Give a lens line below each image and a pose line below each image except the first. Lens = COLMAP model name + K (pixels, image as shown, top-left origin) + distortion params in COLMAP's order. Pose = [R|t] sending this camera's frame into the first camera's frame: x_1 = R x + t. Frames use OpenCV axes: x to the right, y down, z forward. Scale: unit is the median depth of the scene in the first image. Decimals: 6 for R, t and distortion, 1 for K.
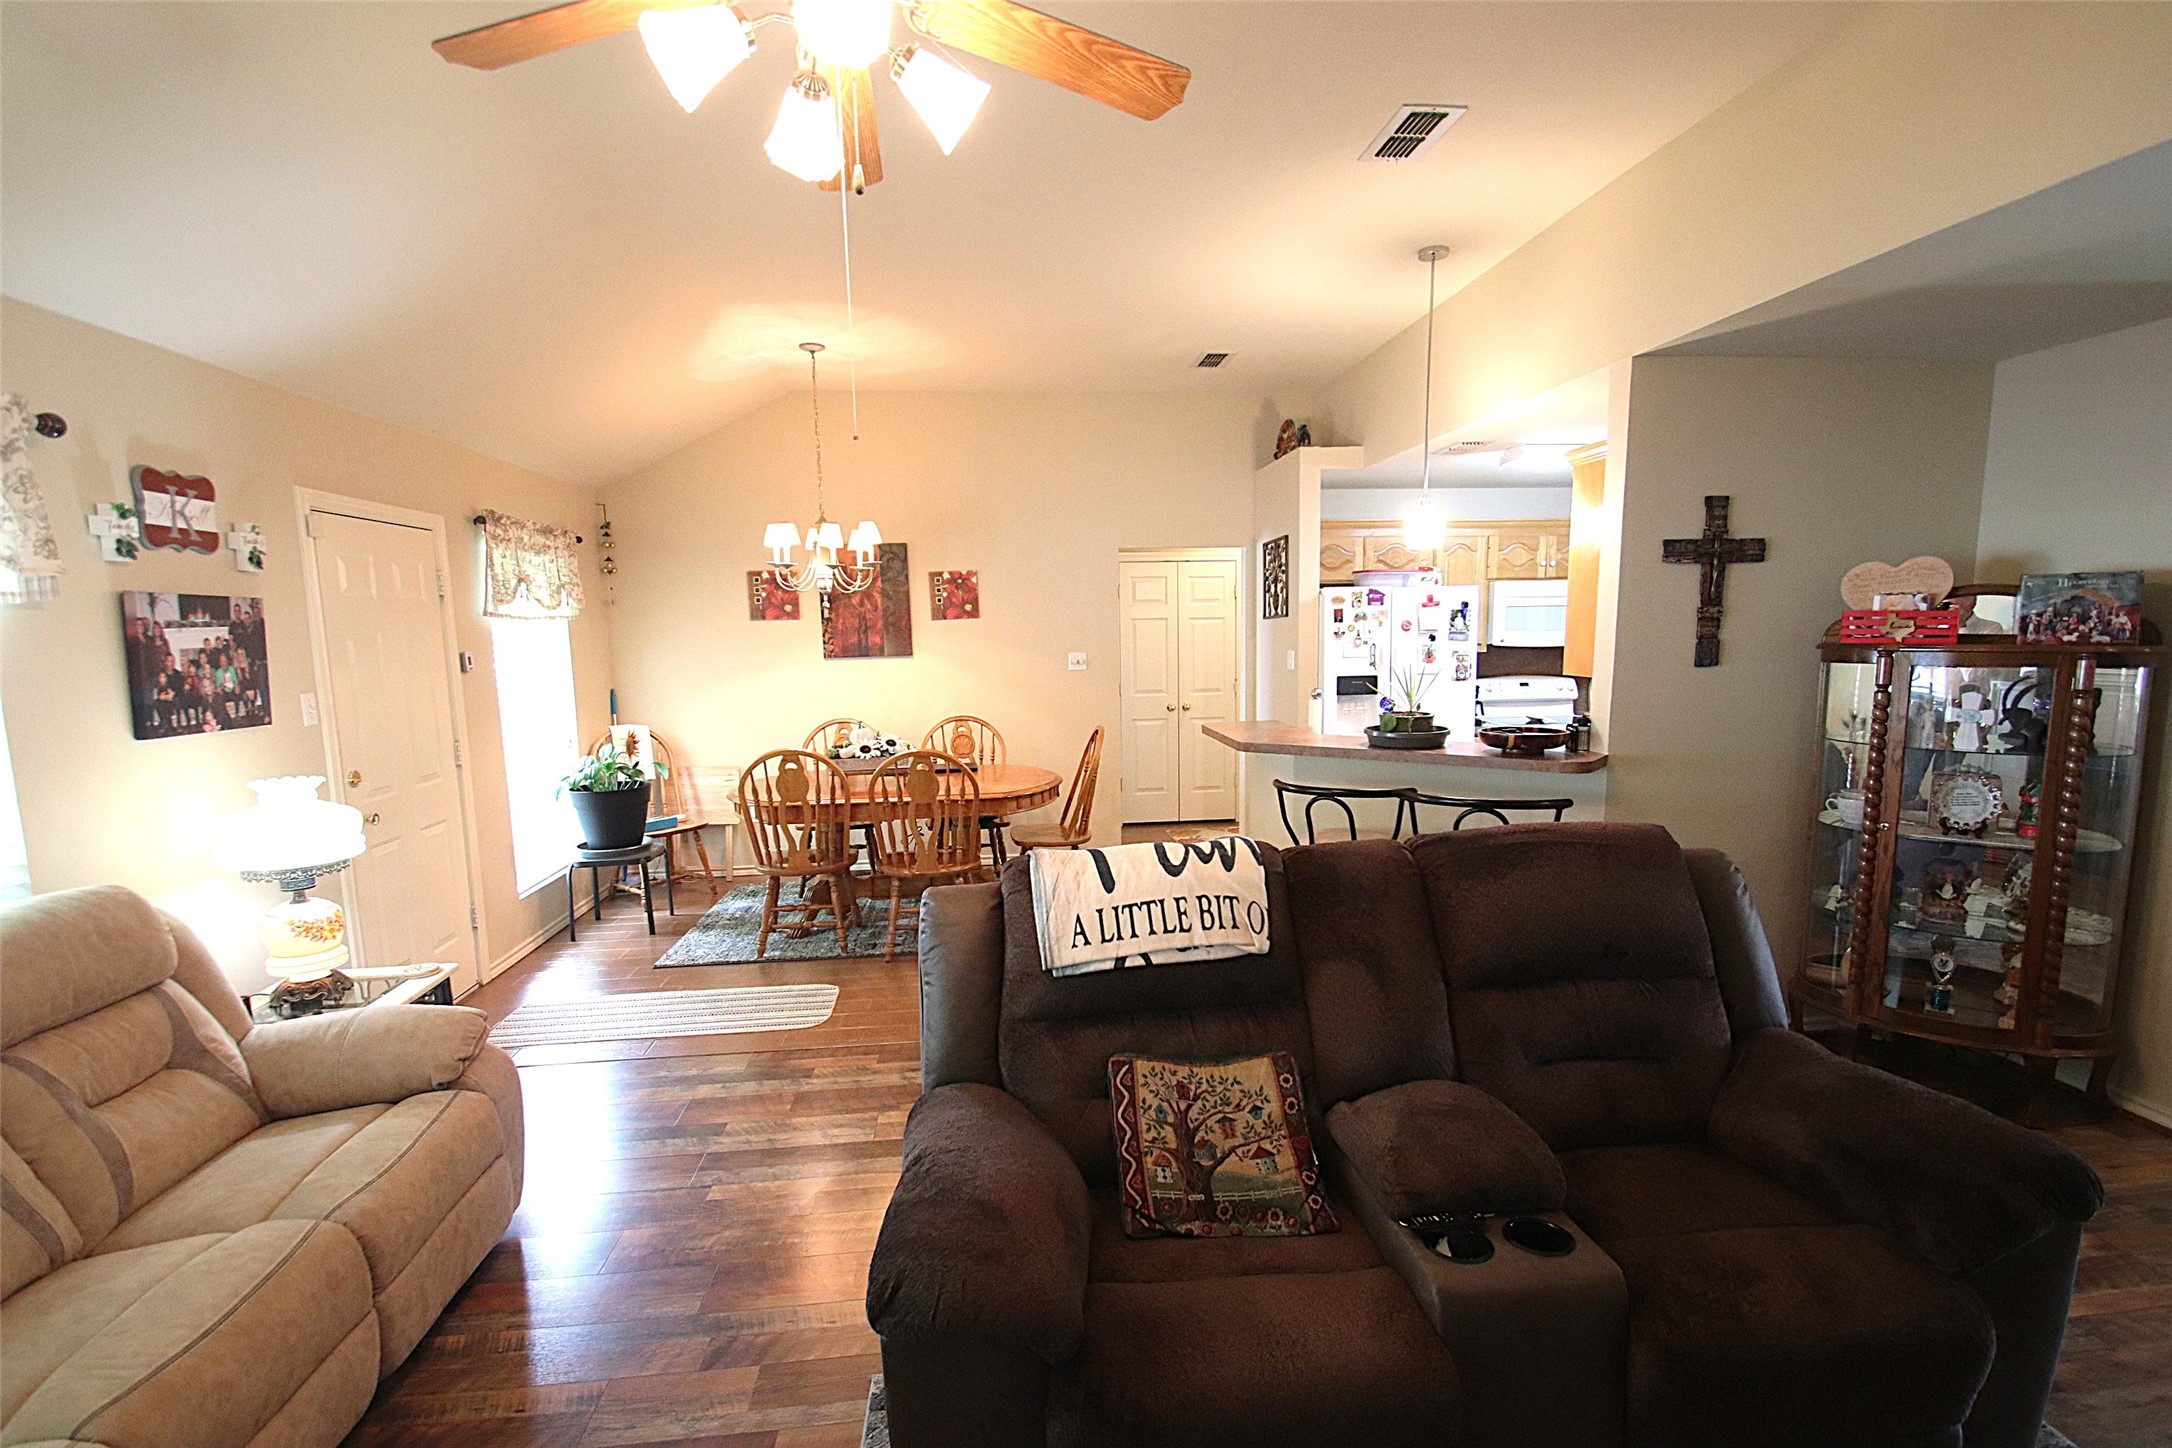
lens RADIAL K [[1007.5, 0, 1092.9], [0, 1007.5, 760.4], [0, 0, 1]] dist [0.013016, -0.016097]
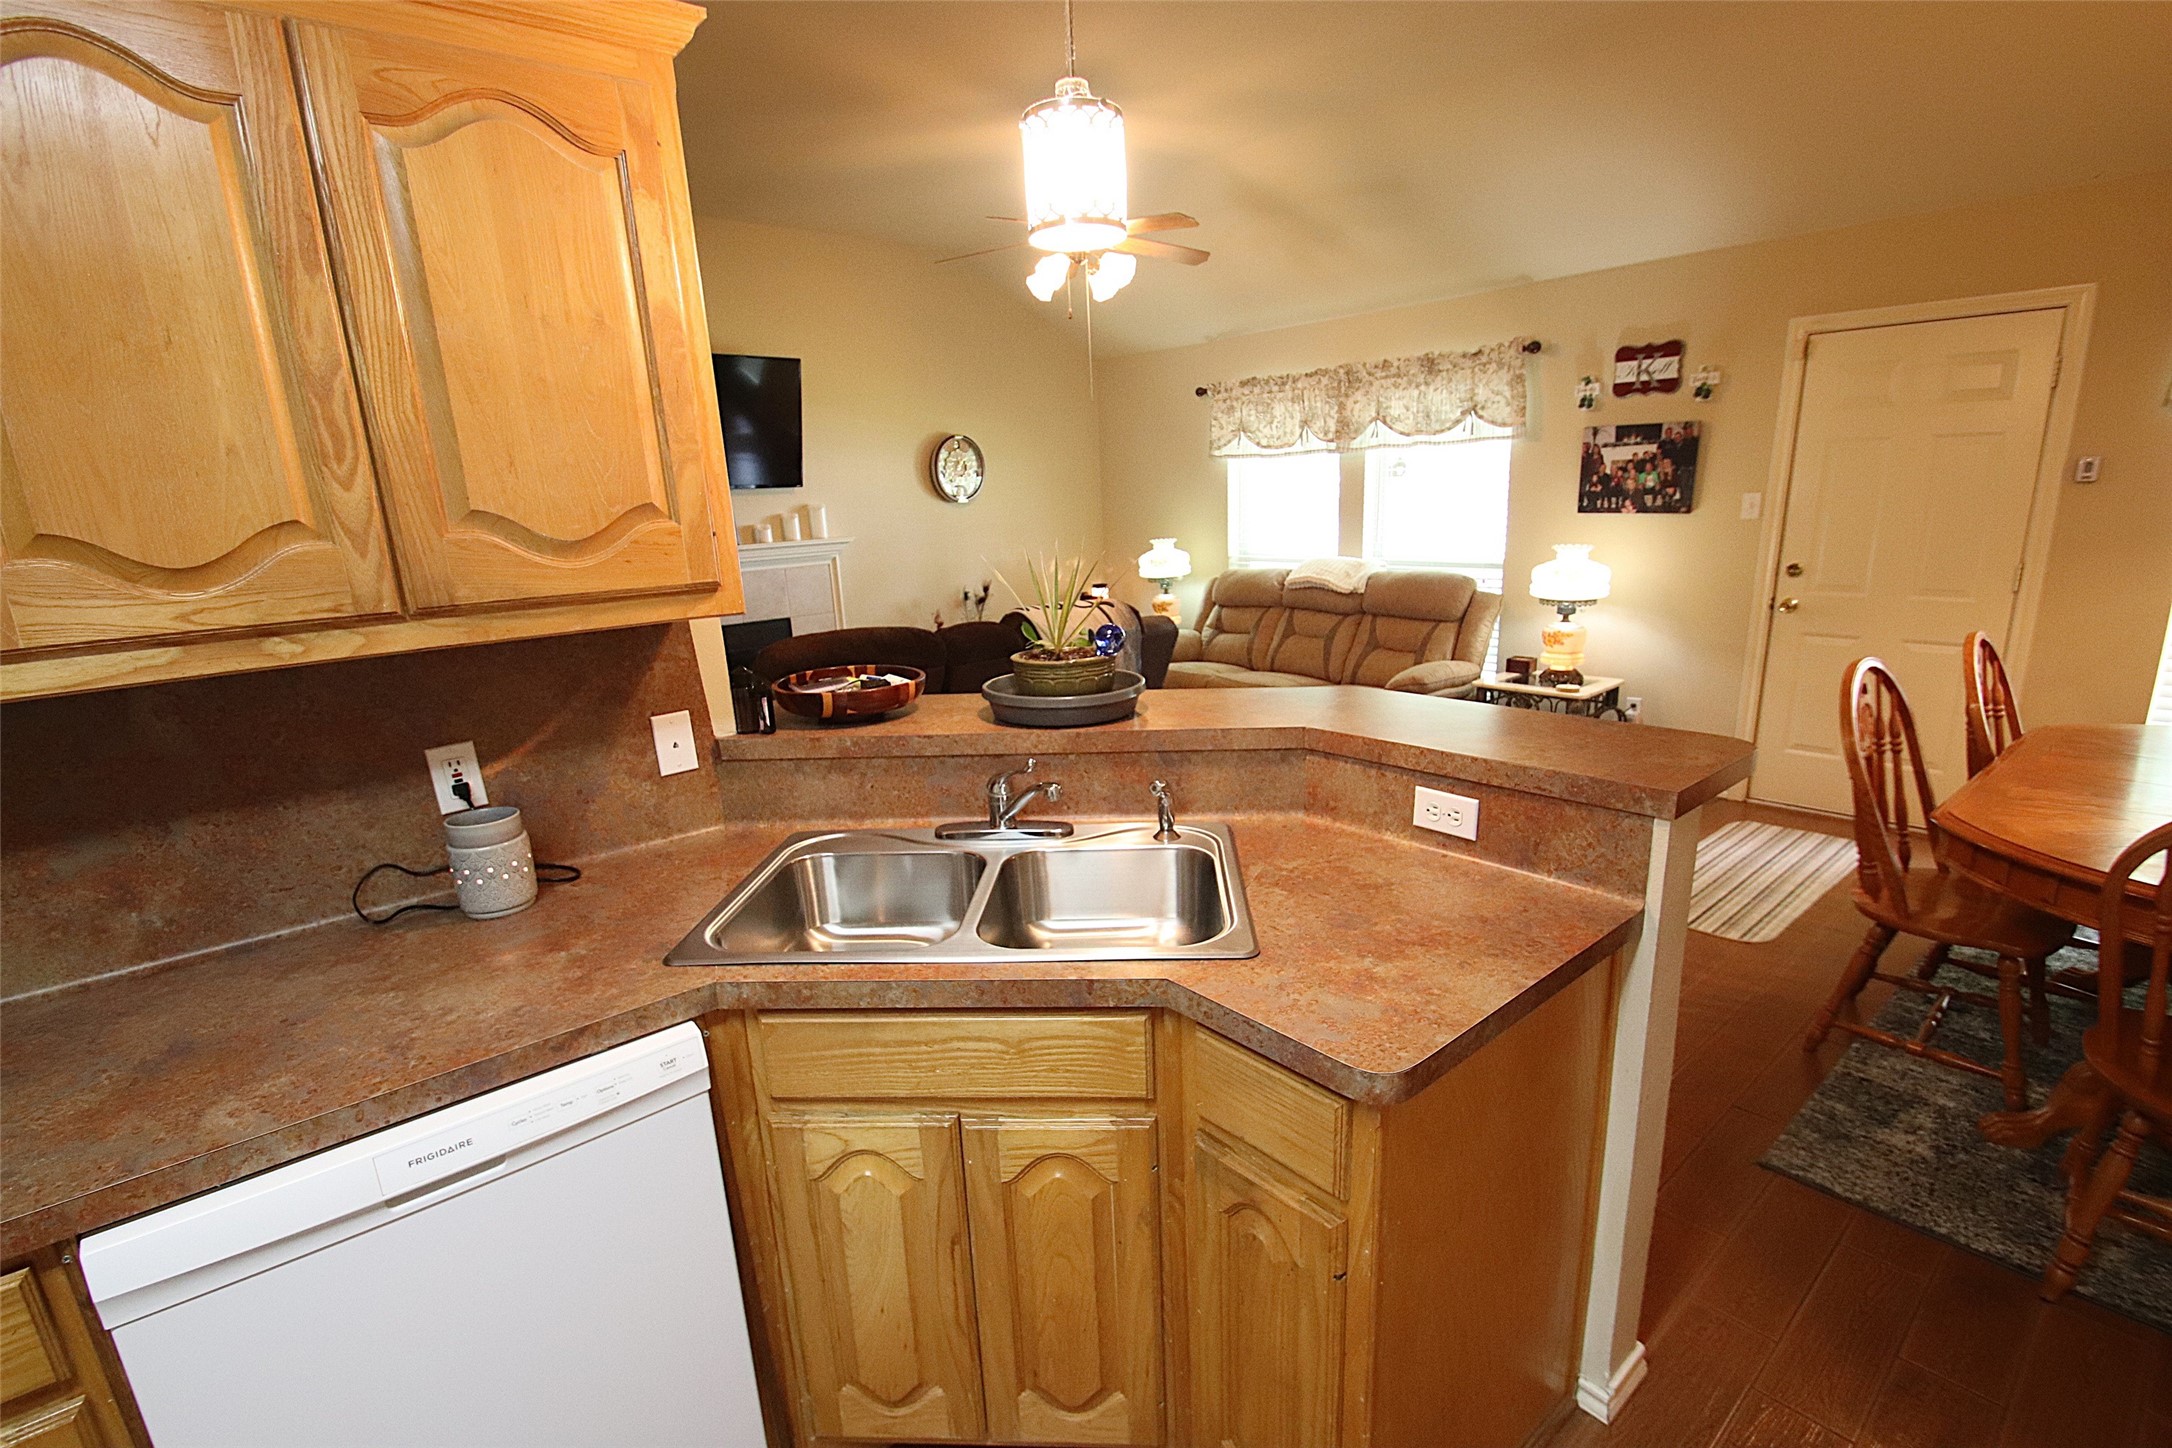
lens RADIAL K [[1007.5, 0, 1097.2], [0, 1007.5, 760.3], [0, 0, 1]] dist [0.013016, -0.016097]
pose [[-0.819806, 0.197109, -0.537649, 0.710358], [-0.023560, 0.926488, 0.375586, -0.231669], [0.572157, 0.320574, -0.754897, 1.734837]]
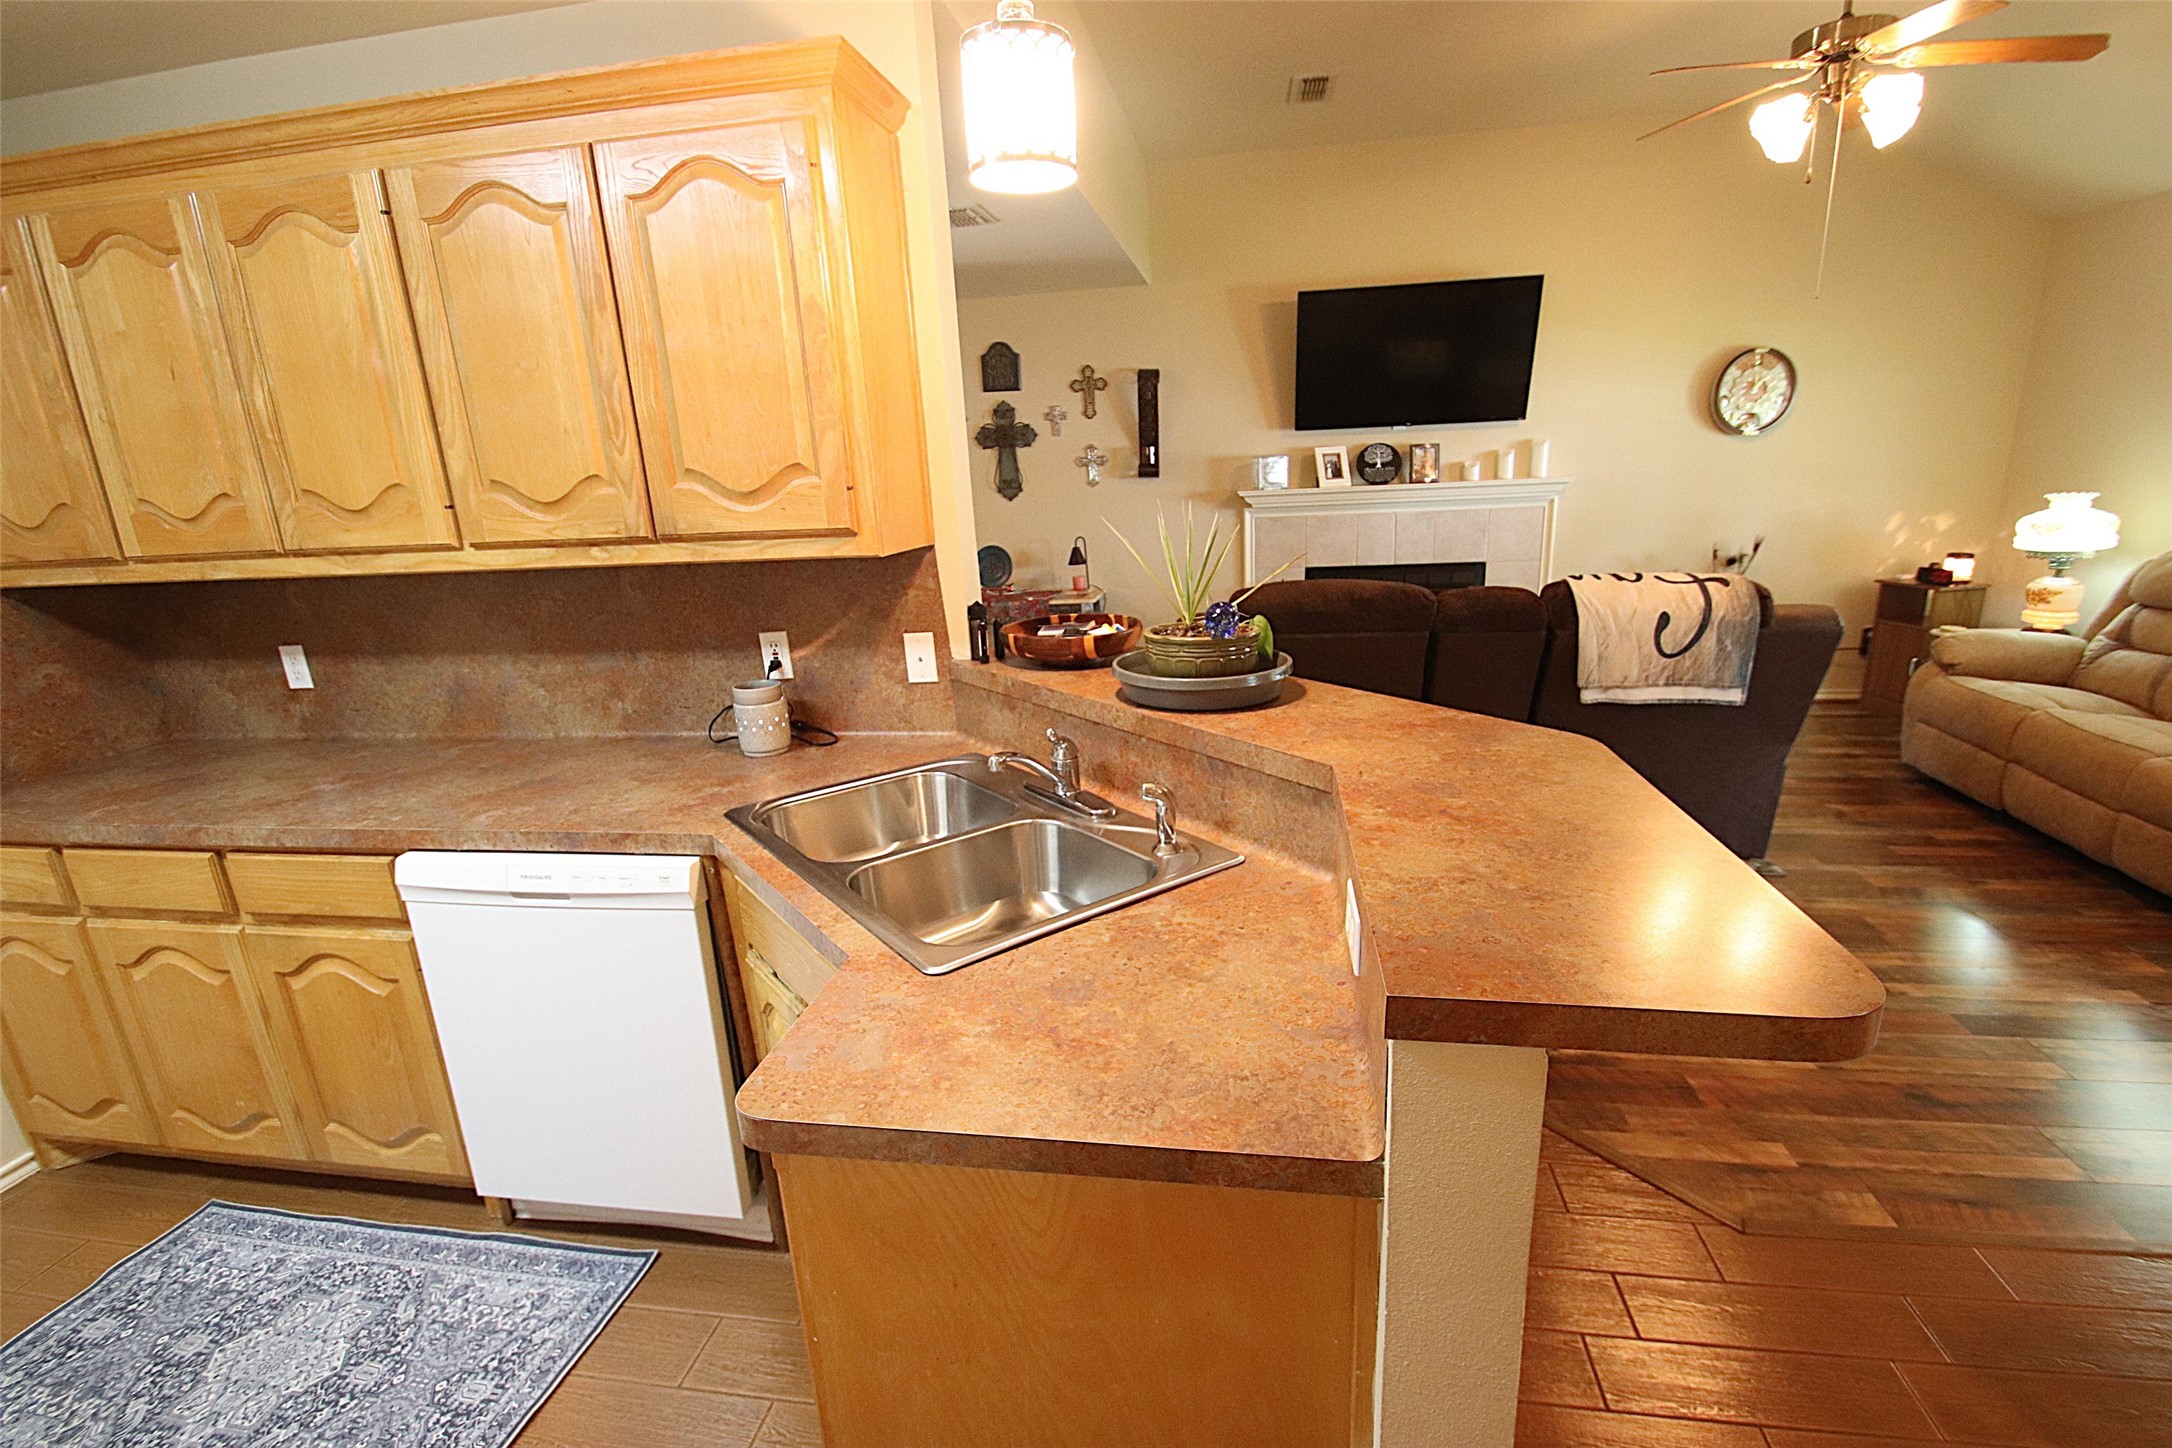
lens RADIAL K [[1007.5, 0, 1092.4], [0, 1007.5, 762.0], [0, 0, 1]] dist [0.013016, -0.016097]
pose [[-0.961566, -0.018882, 0.273923, 0.280642], [0.097888, 0.908504, 0.406249, -0.225857], [-0.256531, 0.417449, -0.871738, 1.769319]]
